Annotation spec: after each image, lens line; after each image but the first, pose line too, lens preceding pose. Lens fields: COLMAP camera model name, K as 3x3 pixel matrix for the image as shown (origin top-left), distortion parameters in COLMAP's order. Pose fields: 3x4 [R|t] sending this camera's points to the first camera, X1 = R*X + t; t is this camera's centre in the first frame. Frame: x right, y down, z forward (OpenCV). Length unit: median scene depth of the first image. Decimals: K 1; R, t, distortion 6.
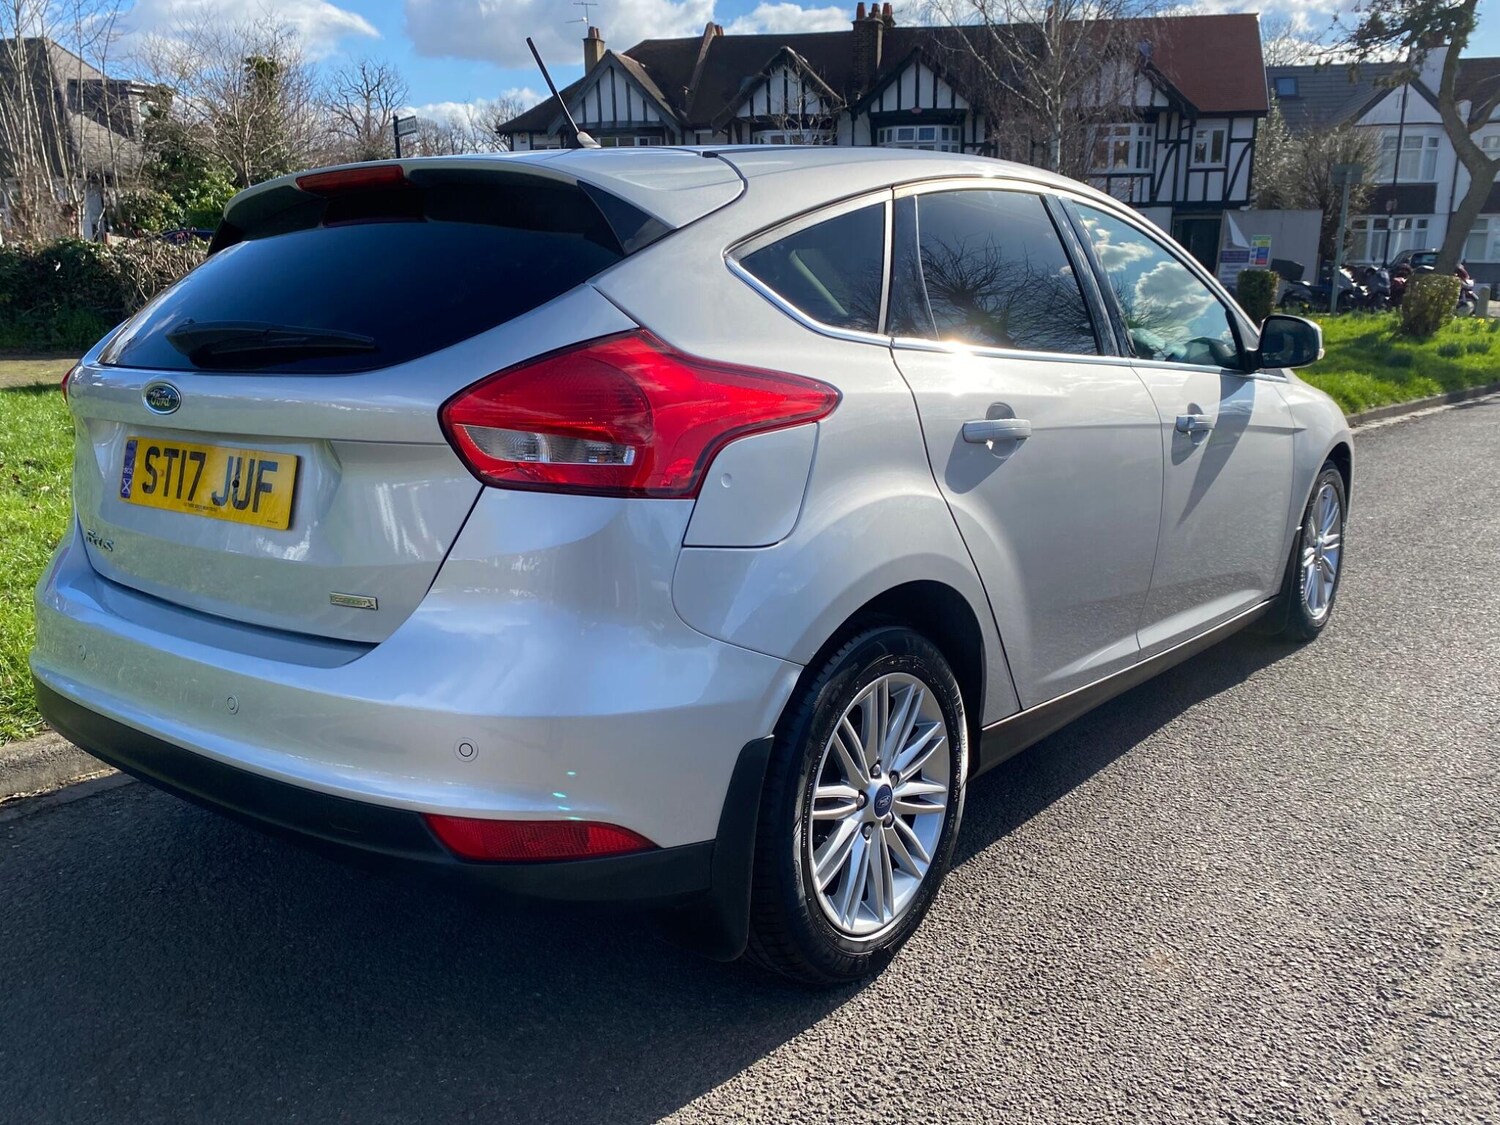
lens RADIAL K [[1239.4, 0, 757.8], [0, 1239.4, 556.0], [0, 0, 1]] dist [0.032900, -0.034413]
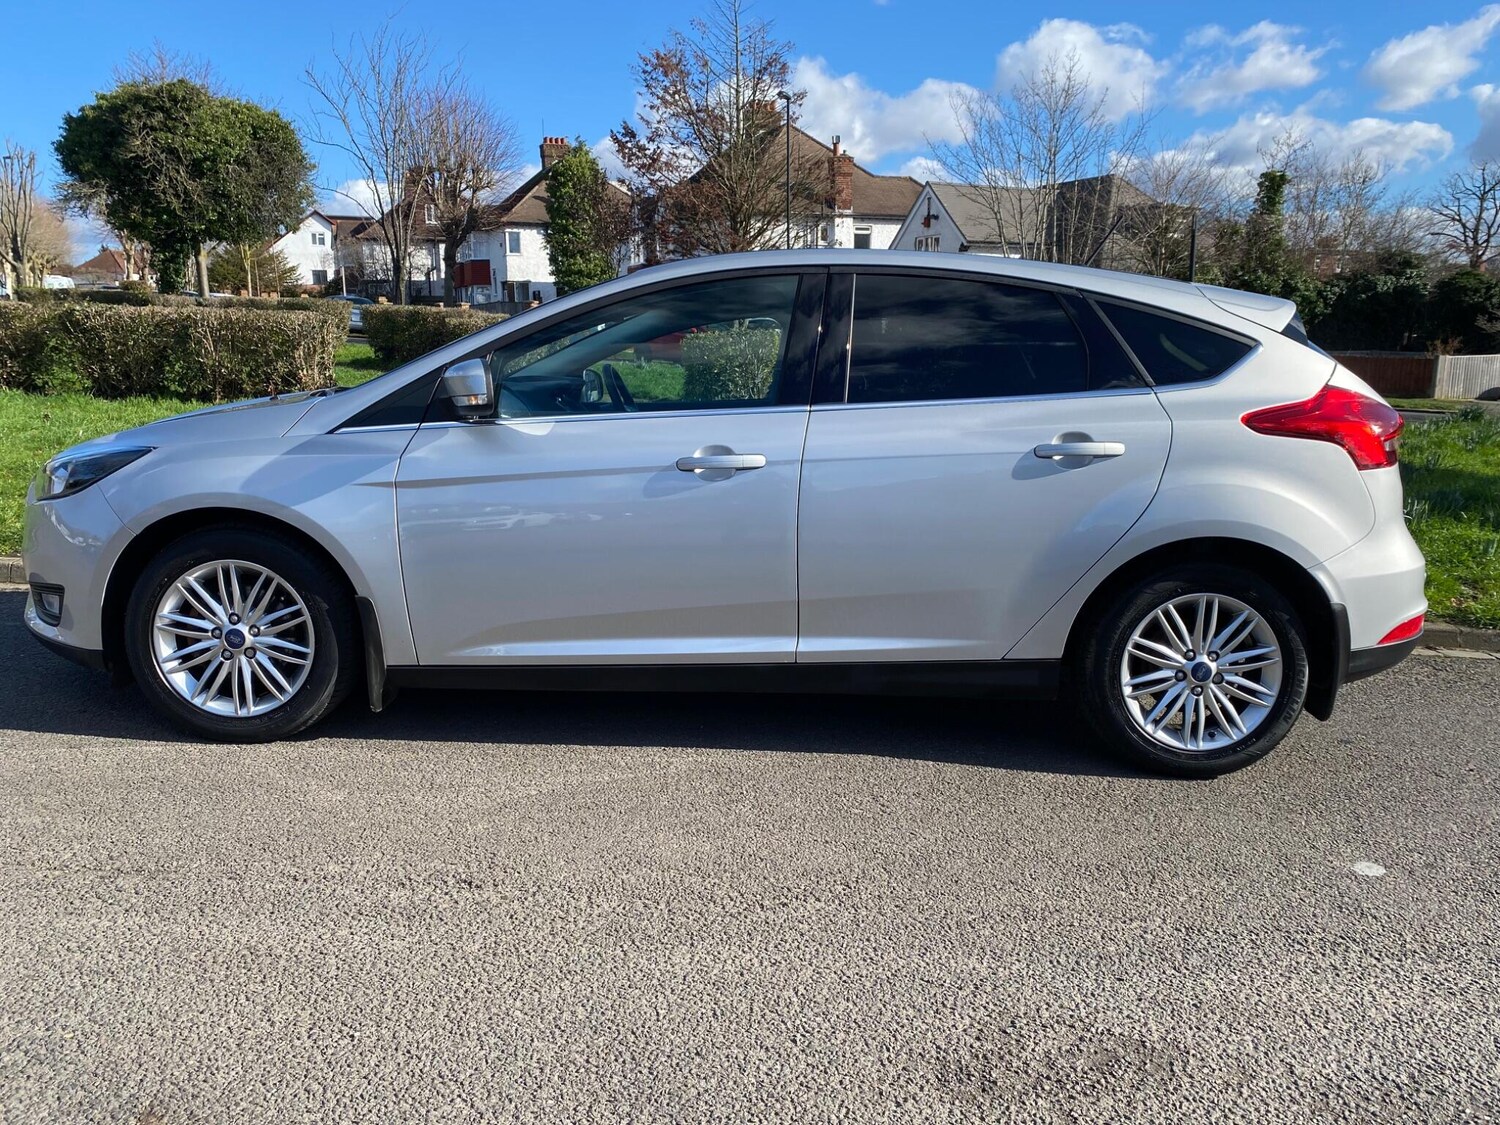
lens RADIAL K [[1146.2, 0, 755.1], [0, 1146.2, 549.5], [0, 0, 1]] dist [0.023674, -0.015715]
pose [[0.618976, 0.152800, -0.770403, 0.141965], [-0.207757, 0.977807, 0.027015, -0.015707], [0.757434, 0.143335, 0.636985, 0.078663]]
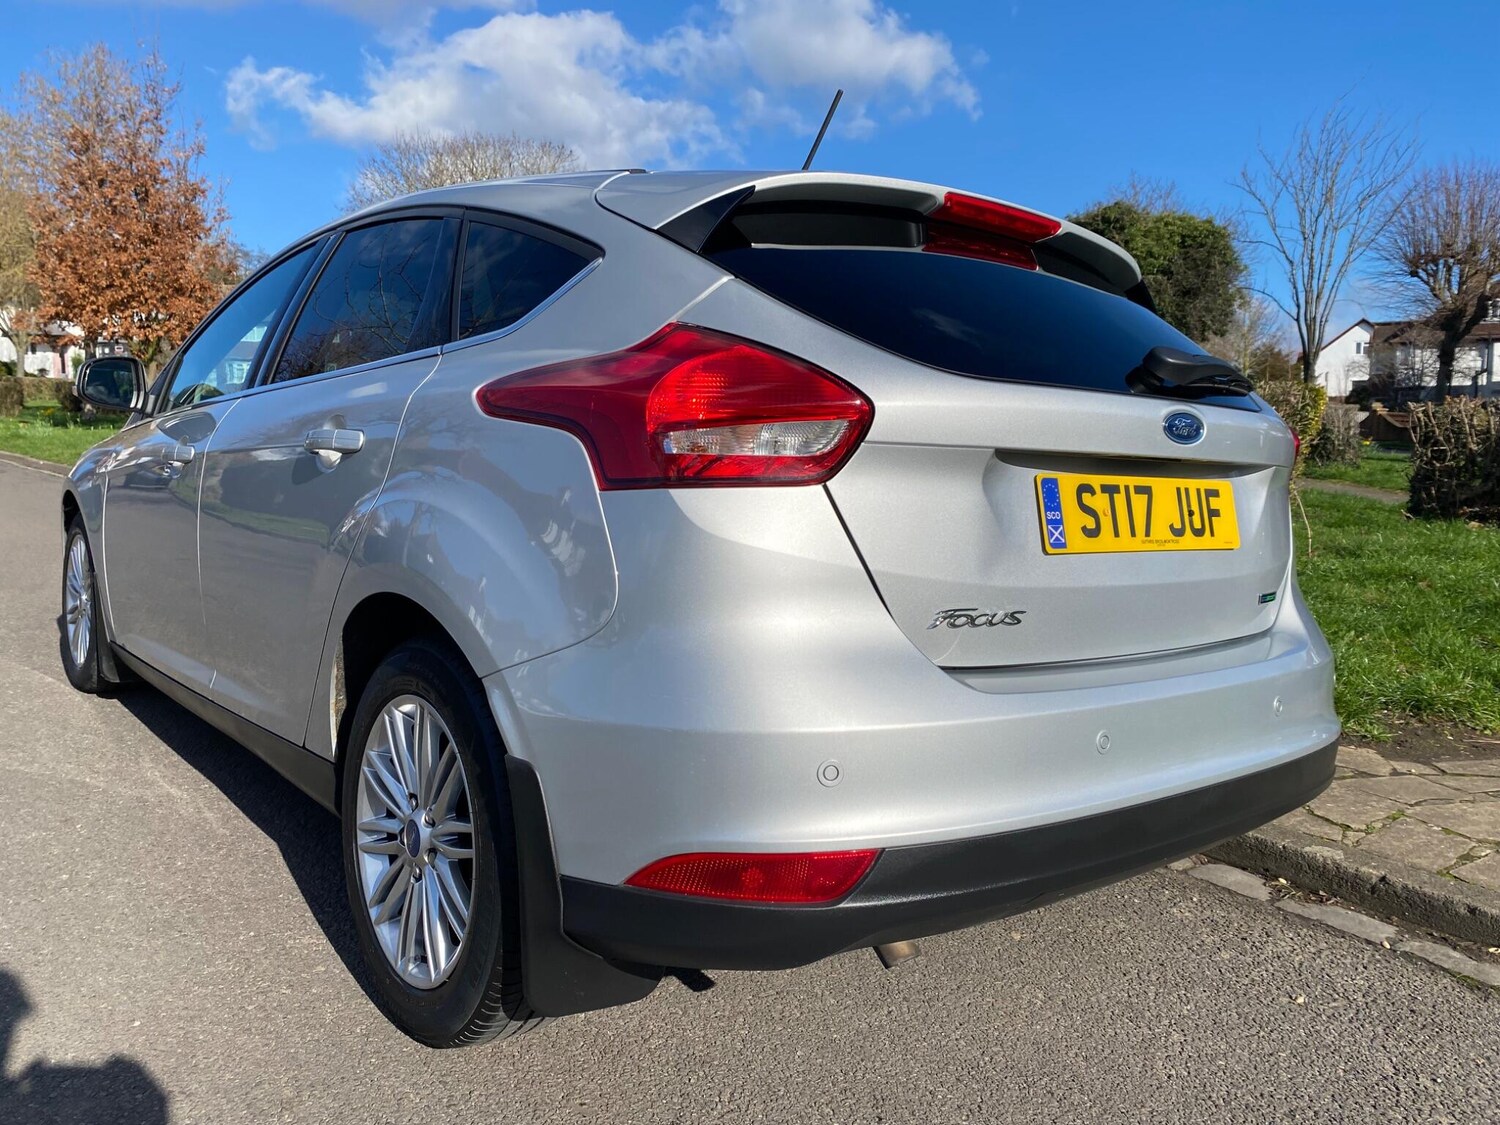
lens RADIAL K [[1146.2, 0, 740.0], [0, 1146.2, 544.2], [0, 0, 1]] dist [0.023674, -0.015715]
pose [[-0.212226, 0.087509, -0.973295, 0.140421], [-0.254194, 0.956754, 0.141449, -0.036173], [0.943581, 0.277425, -0.180803, 0.193788]]
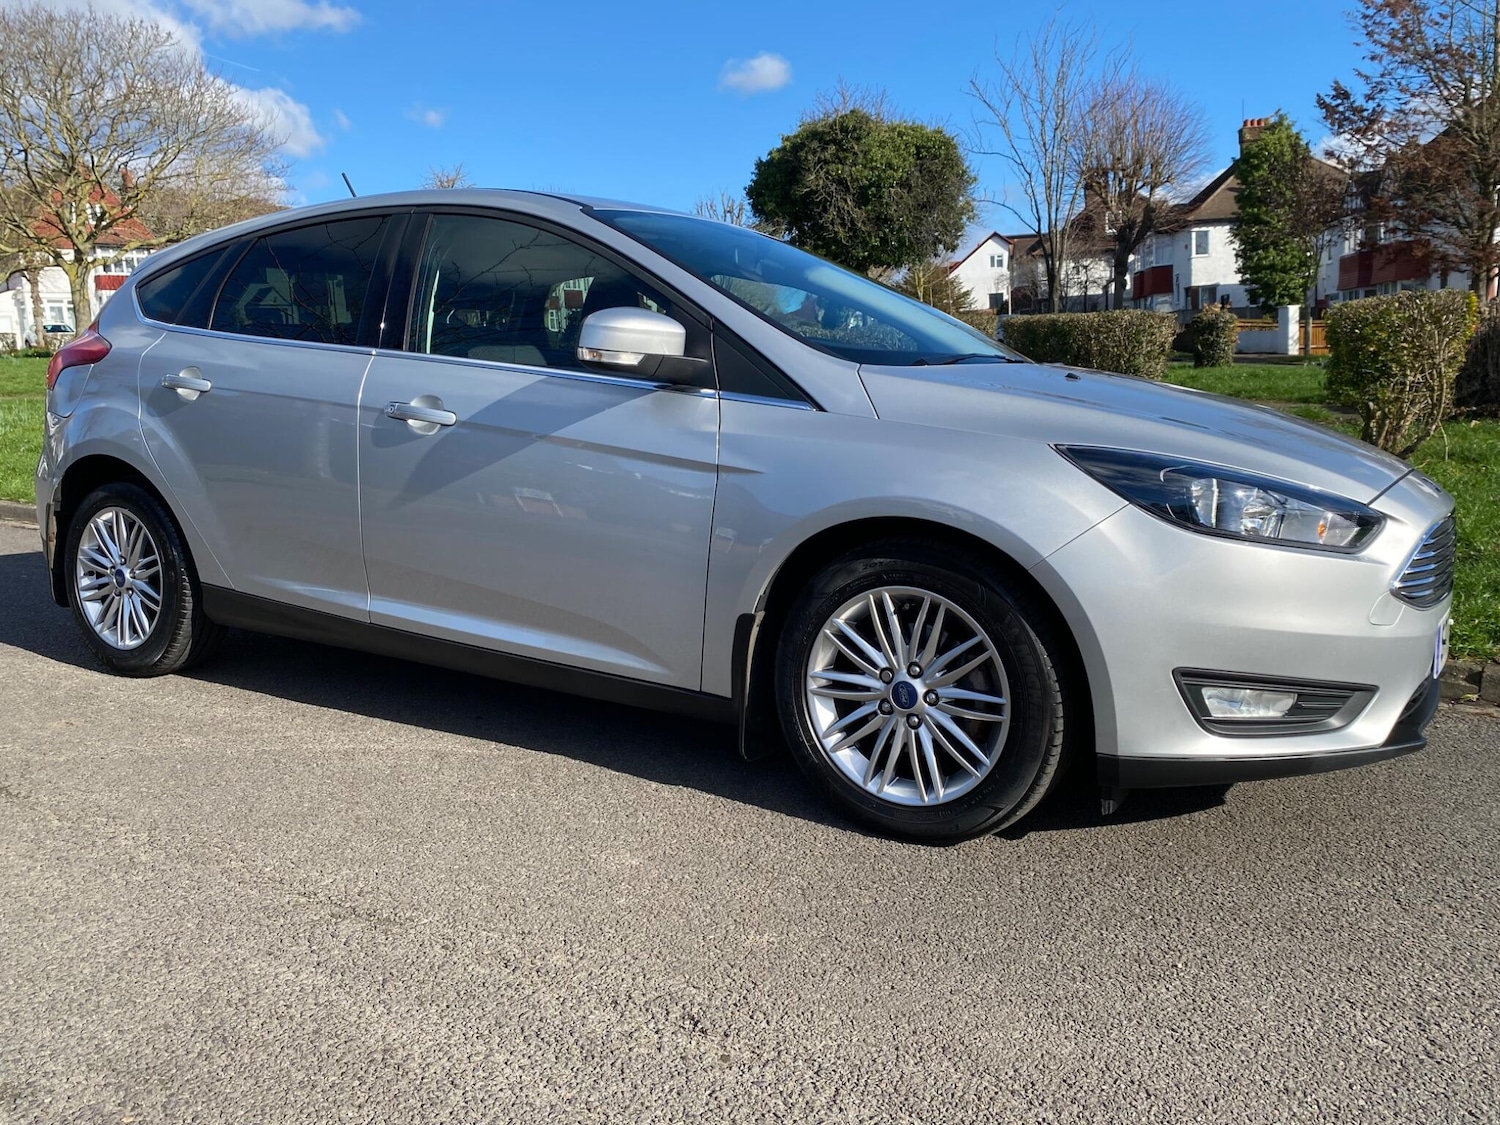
lens RADIAL K [[1239.4, 0, 762.8], [0, 1239.4, 552.9], [0, 0, 1]] dist [0.032900, -0.034413]
pose [[0.122895, 0.144928, -0.981780, 0.129284], [-0.210276, 0.970621, 0.116959, -0.016112], [0.969887, 0.192072, 0.149759, 0.105048]]
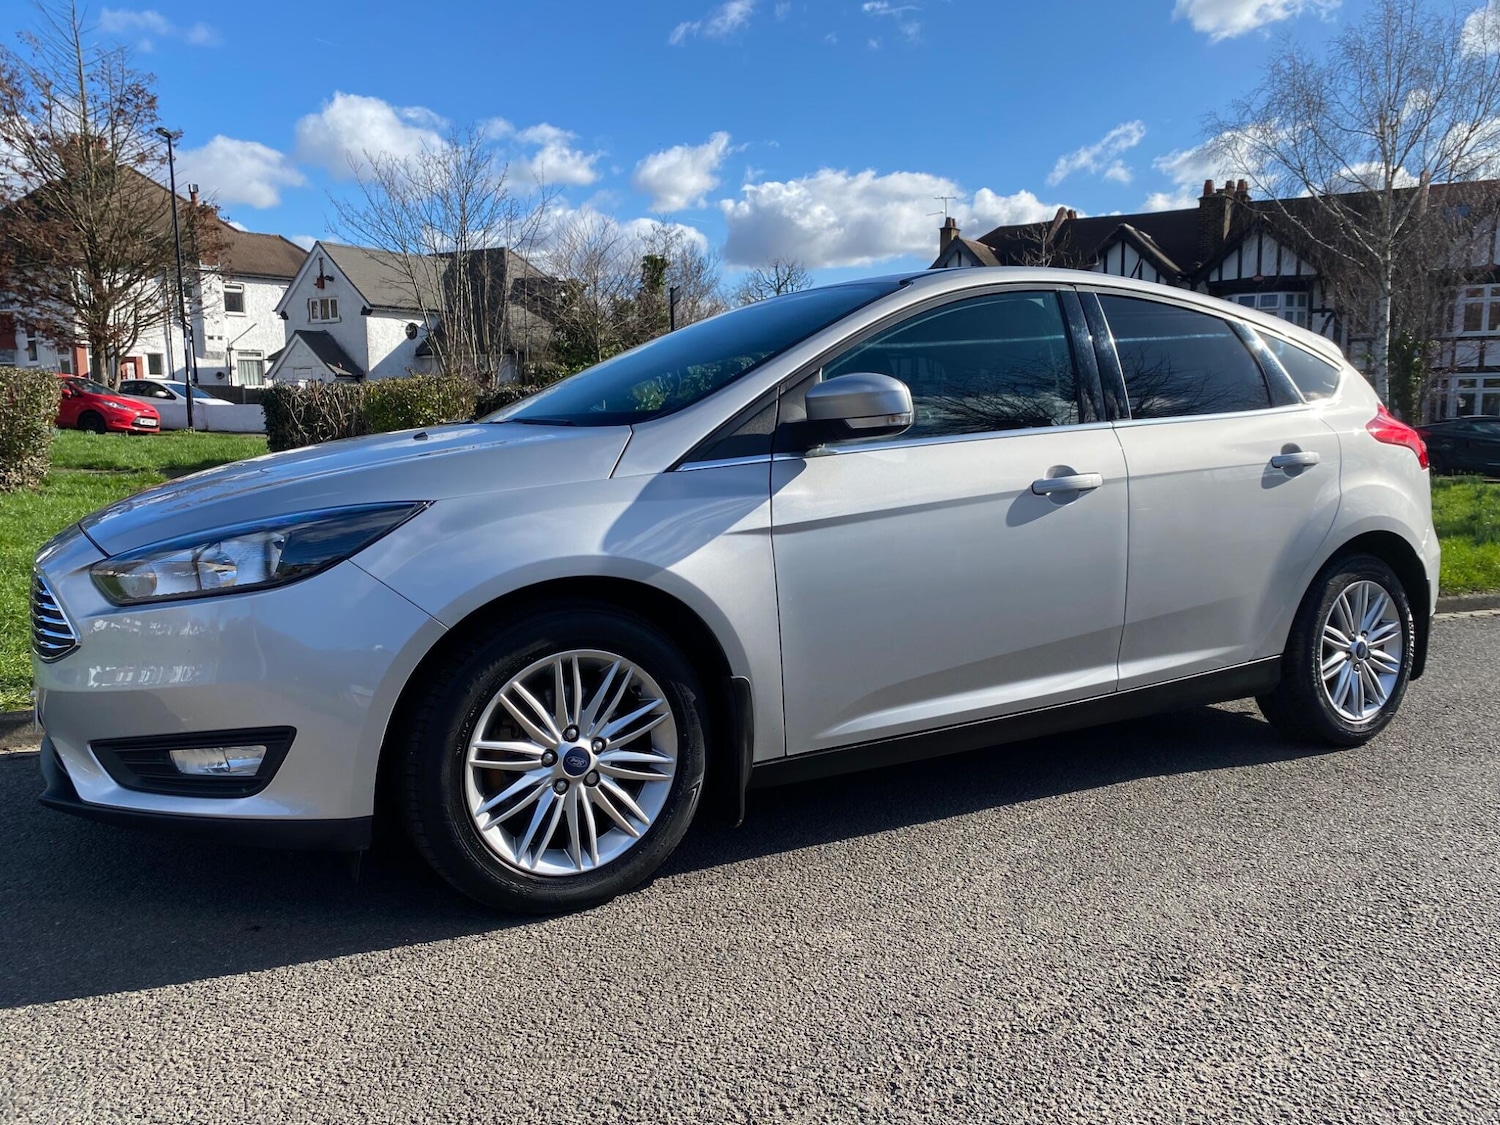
lens RADIAL K [[1146.2, 0, 753.0], [0, 1146.2, 548.2], [0, 0, 1]] dist [0.023674, -0.015715]
pose [[0.940150, 0.046451, -0.337579, 0.074734], [-0.090823, 0.988987, -0.116855, -0.002378], [0.328433, 0.140521, 0.934016, 0.046376]]
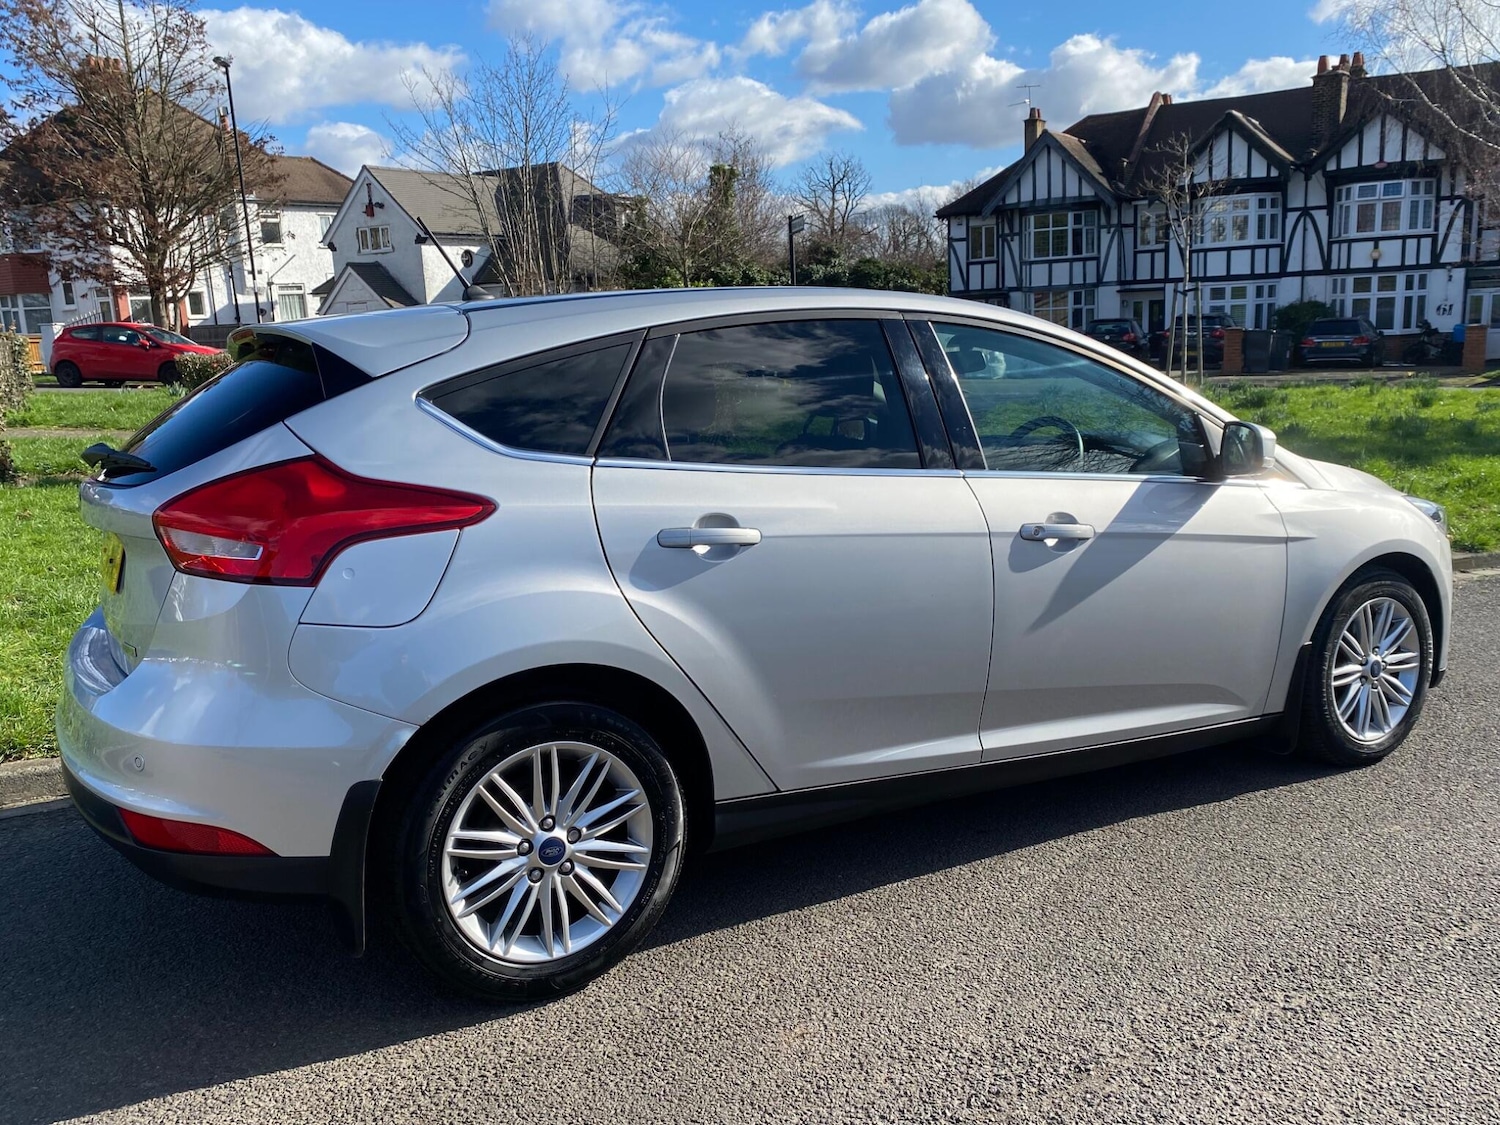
lens RADIAL K [[1239.4, 0, 760.0], [0, 1239.4, 565.8], [0, 0, 1]] dist [0.032900, -0.034413]
pose [[0.933237, 0.040910, -0.356923, 0.044649], [-0.058306, 0.997571, -0.038111, -0.002446], [0.354497, 0.056378, 0.933356, -0.002605]]
